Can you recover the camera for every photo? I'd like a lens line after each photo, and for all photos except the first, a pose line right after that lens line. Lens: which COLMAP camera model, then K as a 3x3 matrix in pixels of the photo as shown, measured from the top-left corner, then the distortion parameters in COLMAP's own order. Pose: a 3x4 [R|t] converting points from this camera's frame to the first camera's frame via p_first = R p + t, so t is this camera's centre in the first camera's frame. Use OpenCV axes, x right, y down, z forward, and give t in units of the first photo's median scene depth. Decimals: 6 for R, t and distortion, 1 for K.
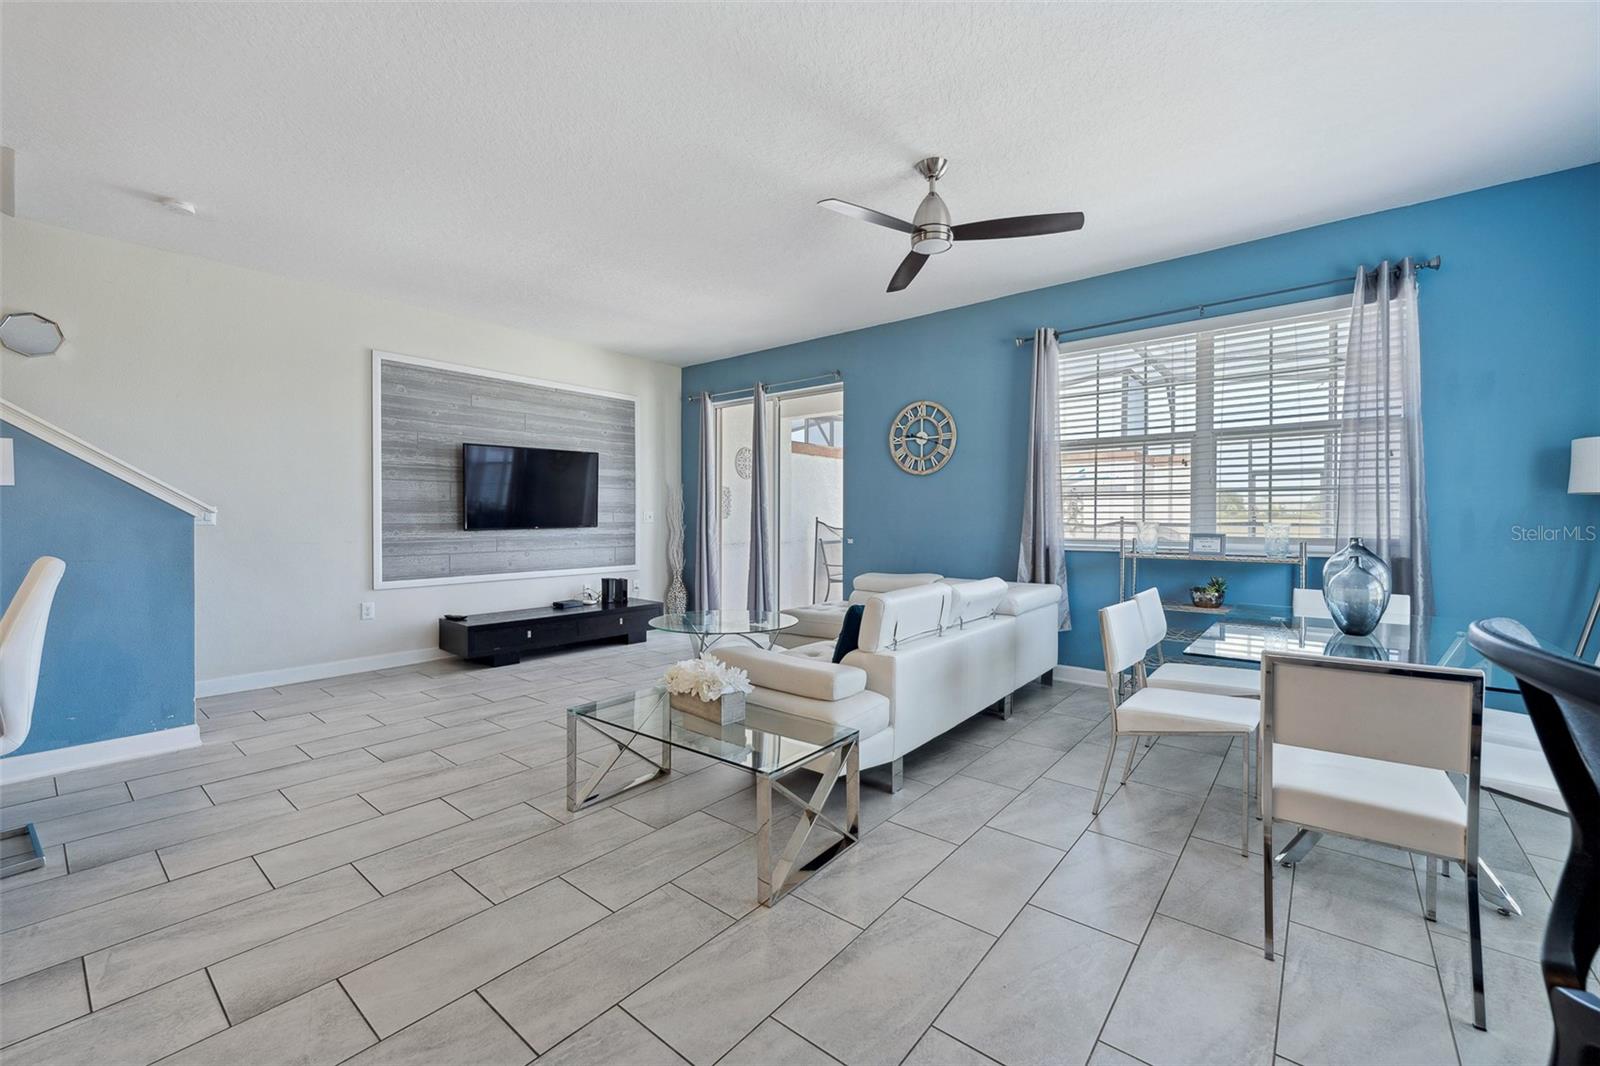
lens RADIAL K [[645.2, 0, 798.0], [0, 645.2, 525.7], [0, 0, 1]] dist [0.000799, -0.000312]
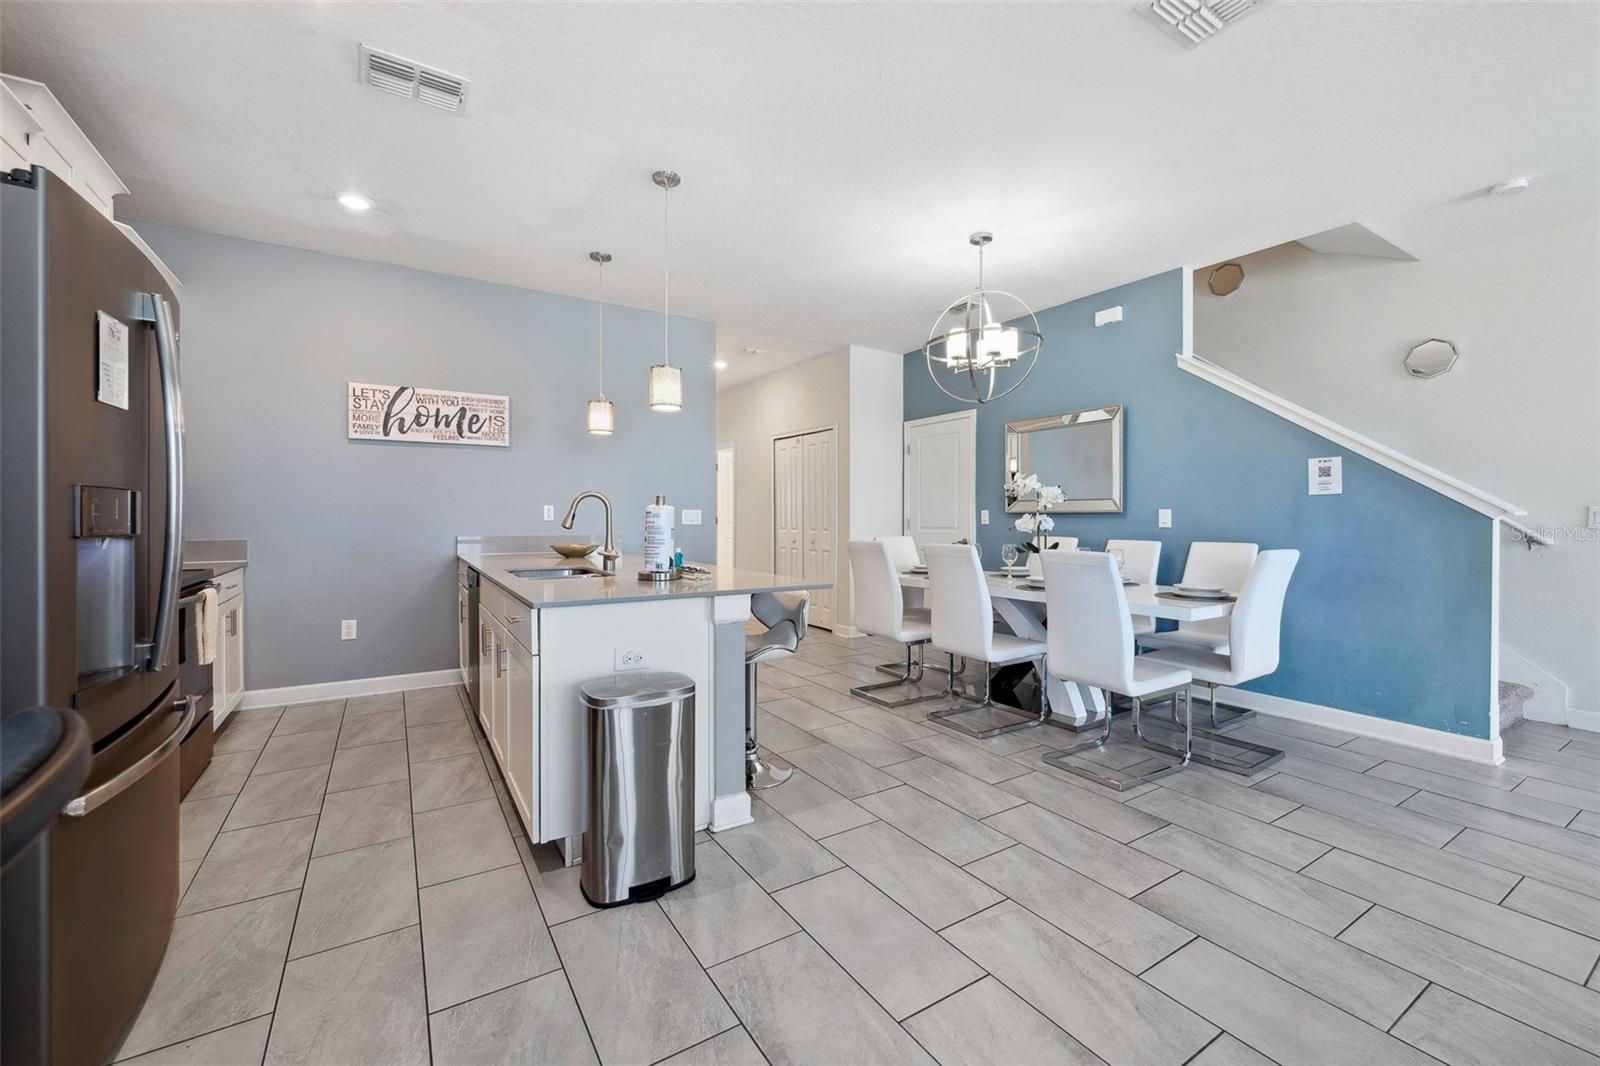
lens RADIAL K [[654.1, 0, 799.2], [0, 654.1, 518.2], [0, 0, 1]] dist [0.000998, -0.000246]
pose [[-0.315142, 0.001235, -0.949044, 0.187292], [-0.014237, 0.999880, 0.006029, -0.004345], [0.948938, 0.015412, -0.315087, 0.227042]]
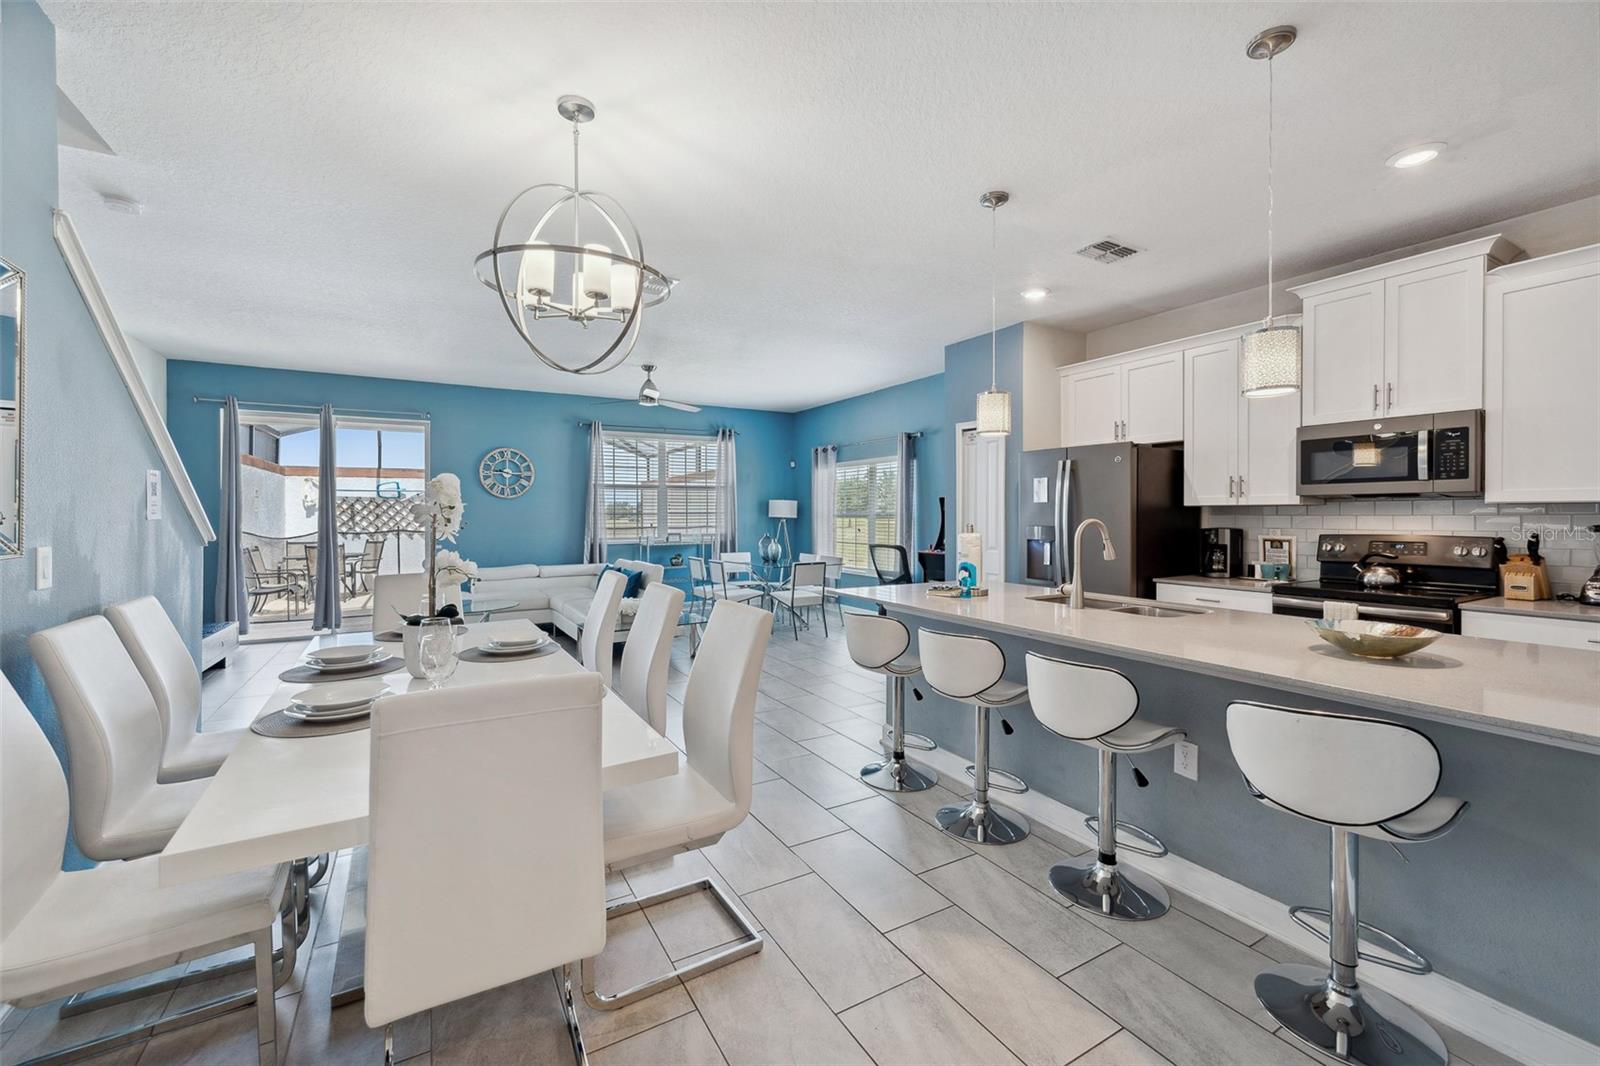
lens RADIAL K [[654.1, 0, 799.2], [0, 654.1, 518.2], [0, 0, 1]] dist [0.000998, -0.000246]
pose [[0.348744, -0.007438, 0.937188, -1.029078], [0.014548, 0.999891, 0.002521, -0.029839], [-0.937105, 0.012755, 0.348814, -0.141676]]
